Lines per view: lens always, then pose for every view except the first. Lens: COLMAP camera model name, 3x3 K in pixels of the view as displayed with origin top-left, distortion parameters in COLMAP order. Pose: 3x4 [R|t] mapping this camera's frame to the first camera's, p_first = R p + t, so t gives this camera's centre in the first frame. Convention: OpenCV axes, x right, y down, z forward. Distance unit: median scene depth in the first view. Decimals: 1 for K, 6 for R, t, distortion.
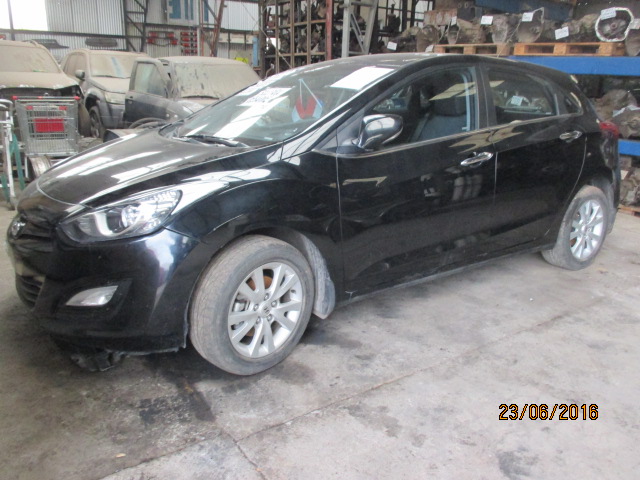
lens RADIAL K [[561.2, 0, 319.7], [0, 561.2, 239.6], [0, 0, 1]] dist [0.000155, -0.002785]
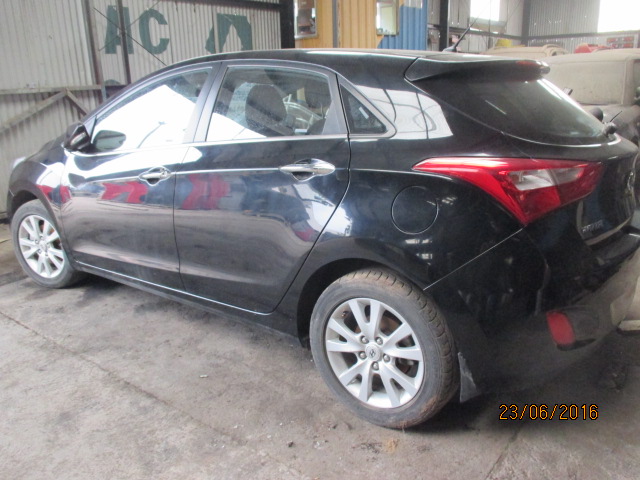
lens RADIAL K [[561.2, 0, 320.1], [0, 561.2, 240.7], [0, 0, 1]] dist [0.000155, -0.002785]
pose [[0.246934, 0.232095, -0.940827, 1.224654], [-0.223692, 0.958324, 0.177700, -0.266136], [0.942860, 0.166576, 0.288560, 1.022519]]
